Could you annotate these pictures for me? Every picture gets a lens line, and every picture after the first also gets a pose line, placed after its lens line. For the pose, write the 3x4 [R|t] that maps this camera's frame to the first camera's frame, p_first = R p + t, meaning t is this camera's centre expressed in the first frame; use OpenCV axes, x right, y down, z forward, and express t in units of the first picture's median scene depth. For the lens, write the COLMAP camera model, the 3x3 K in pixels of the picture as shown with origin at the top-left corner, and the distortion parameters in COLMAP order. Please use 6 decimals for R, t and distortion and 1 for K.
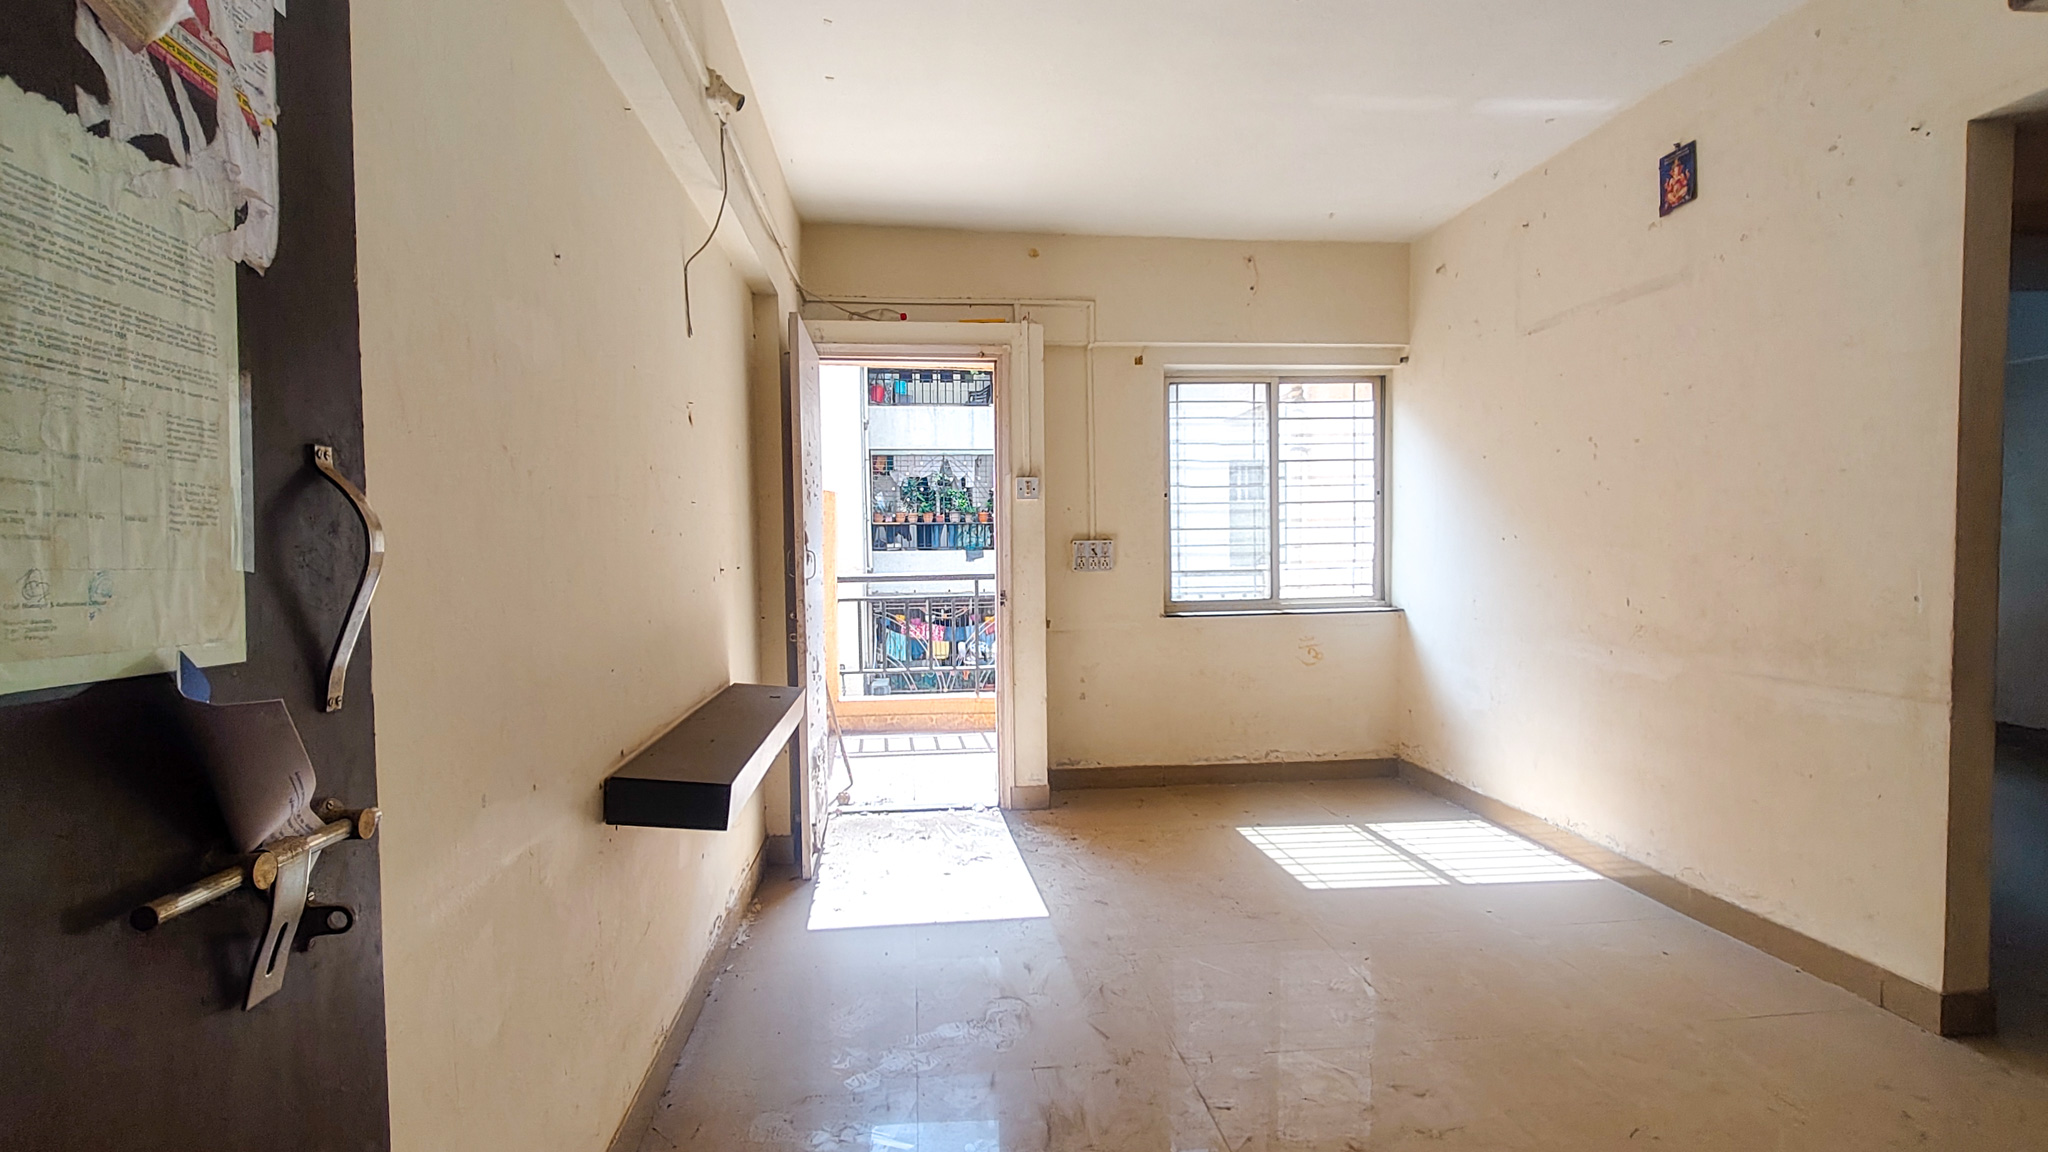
lens RADIAL K [[969.6, 0, 1027.2], [0, 969.6, 586.0], [0, 0, 1]] dist [0.011324, -0.001140]
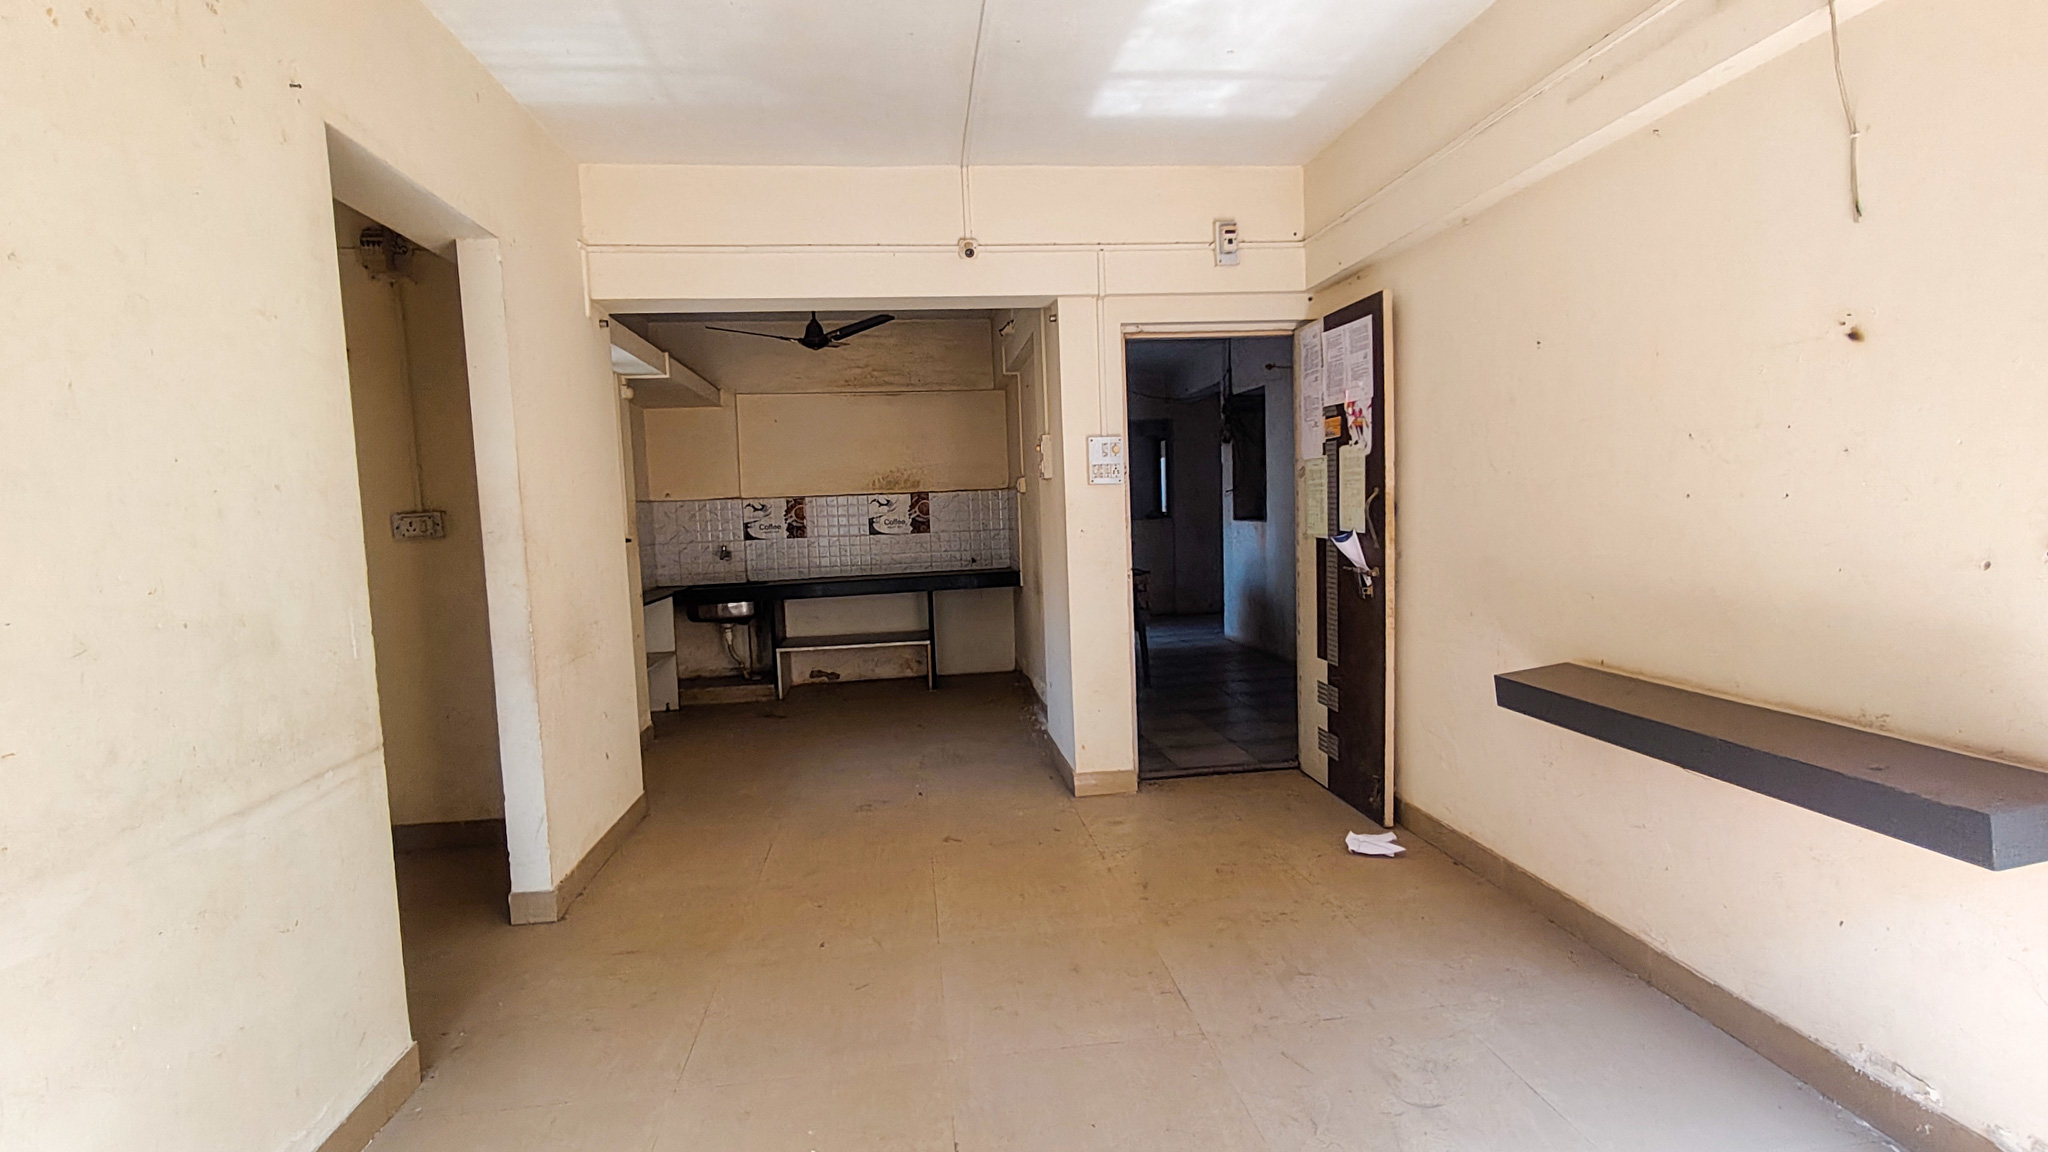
lens RADIAL K [[960.8, 0, 1020.6], [0, 960.8, 581.2], [0, 0, 1]] dist [0.018845, -0.004777]
pose [[-0.998726, 0.050257, 0.004445, 0.200253], [0.050424, 0.991265, 0.121863, -0.076951], [0.001718, 0.121932, -0.992537, 1.218277]]
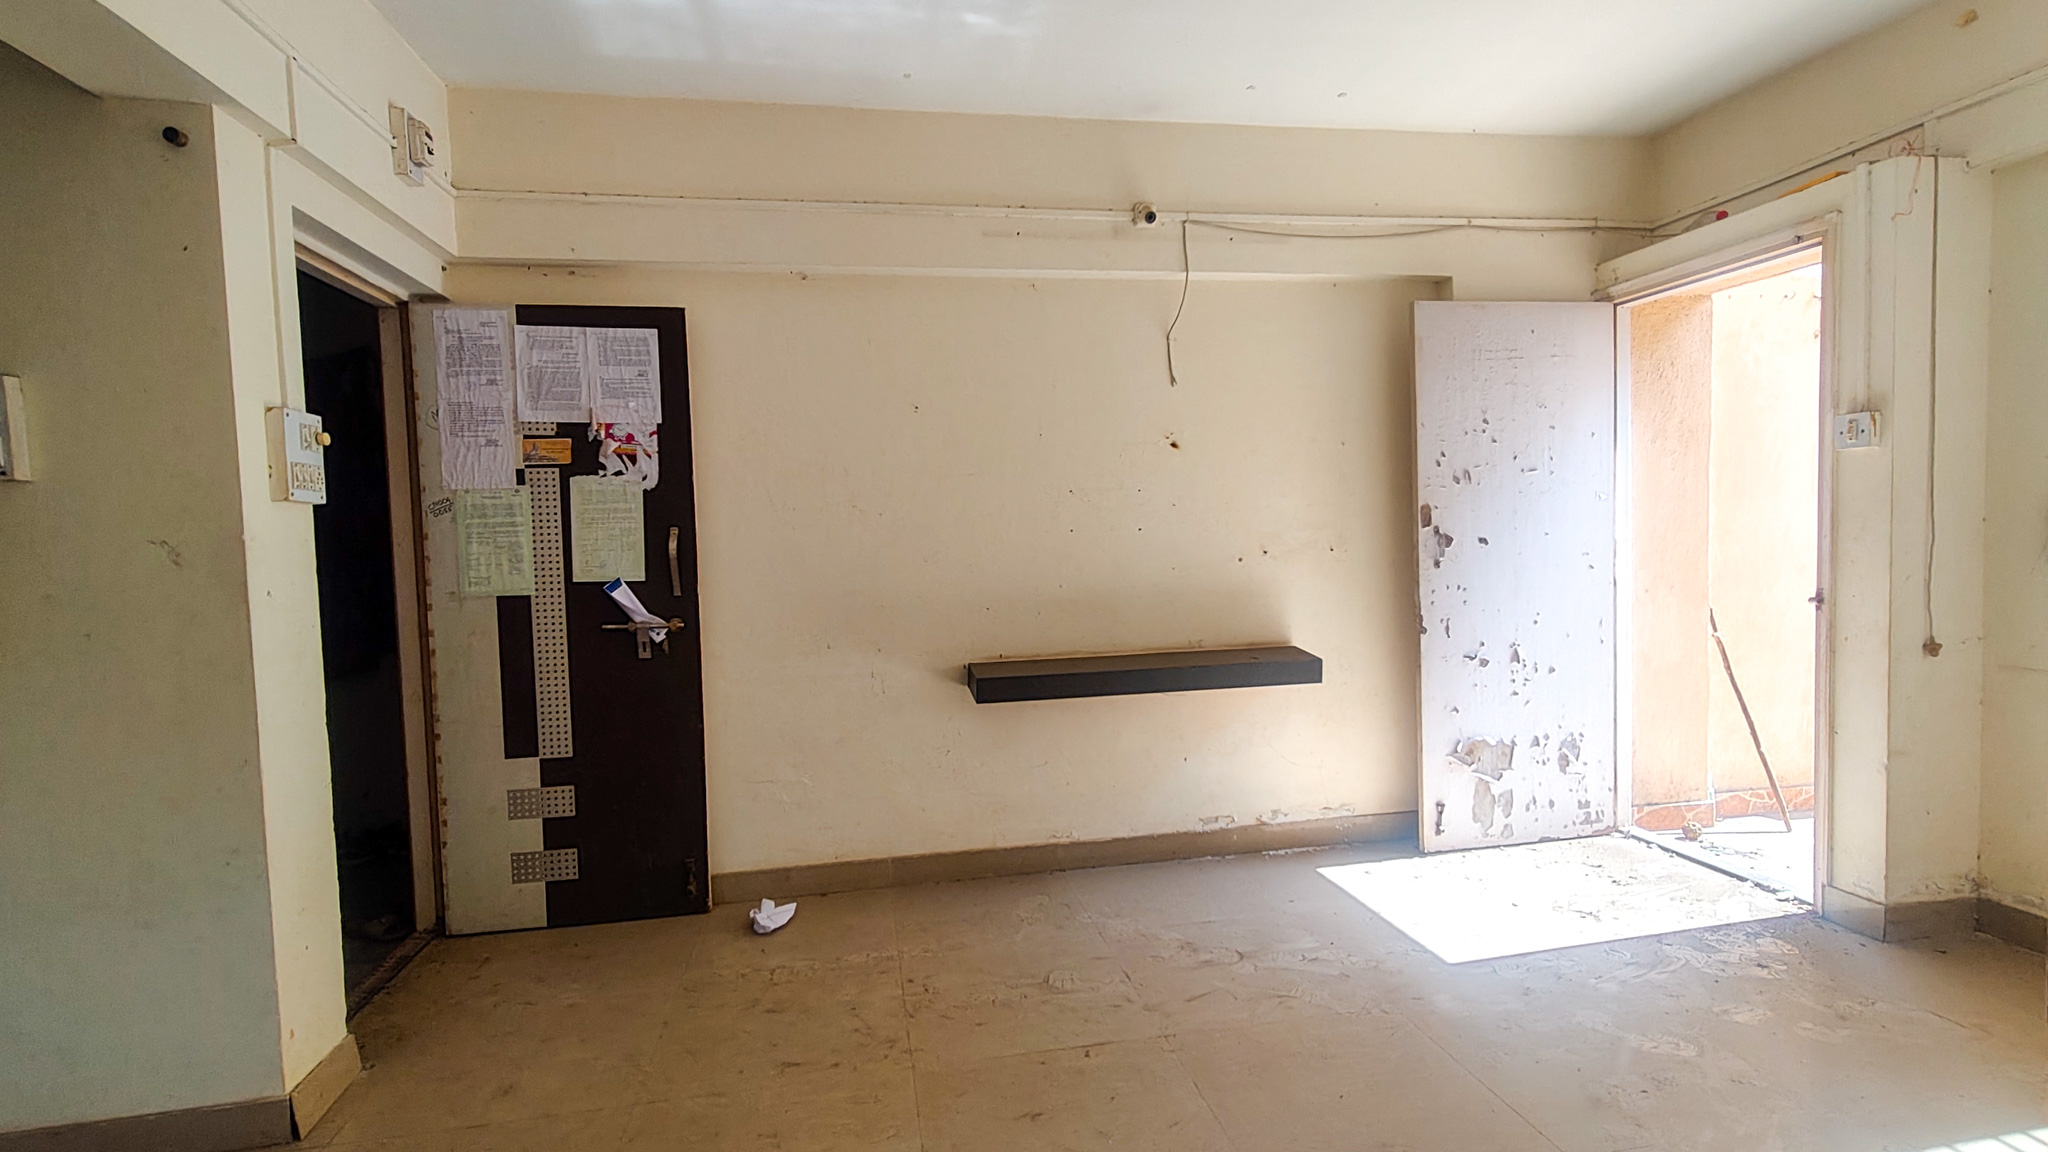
lens RADIAL K [[962.9, 0, 1019.4], [0, 962.9, 584.4], [0, 0, 1]] dist [0.019028, -0.010432]
pose [[0.053296, 0.062616, -0.996614, 0.718299], [-0.010609, 0.998011, 0.062137, -0.039334], [0.998522, 0.007261, 0.053854, 0.489528]]
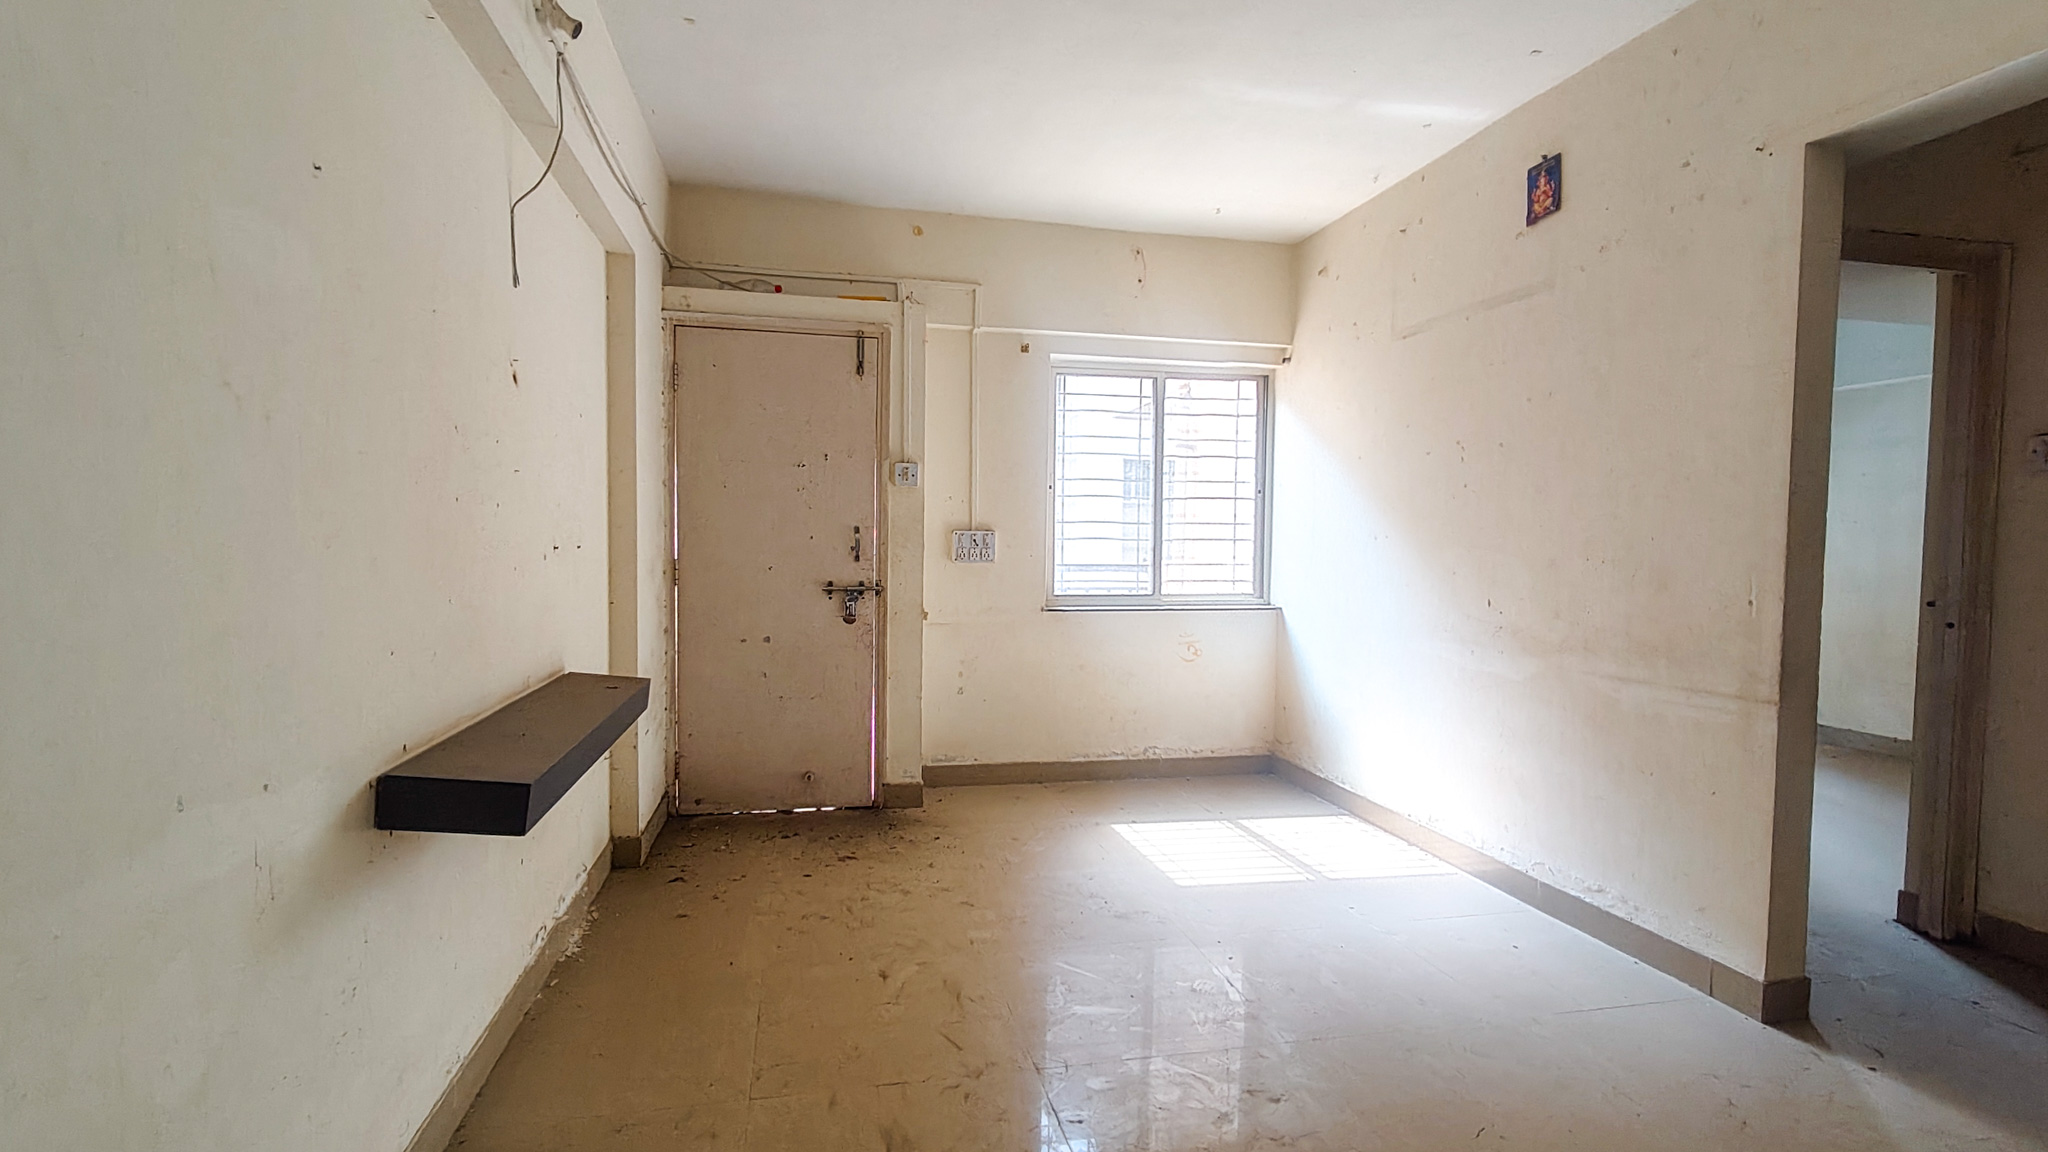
lens RADIAL K [[968.8, 0, 1028.7], [0, 968.8, 584.2], [0, 0, 1]] dist [0.015411, -0.000342]
pose [[0.994041, 0.021321, 0.106897, 0.024371], [-0.021571, 0.999767, 0.001188, 0.005741], [-0.106847, -0.003487, 0.994269, 0.033185]]
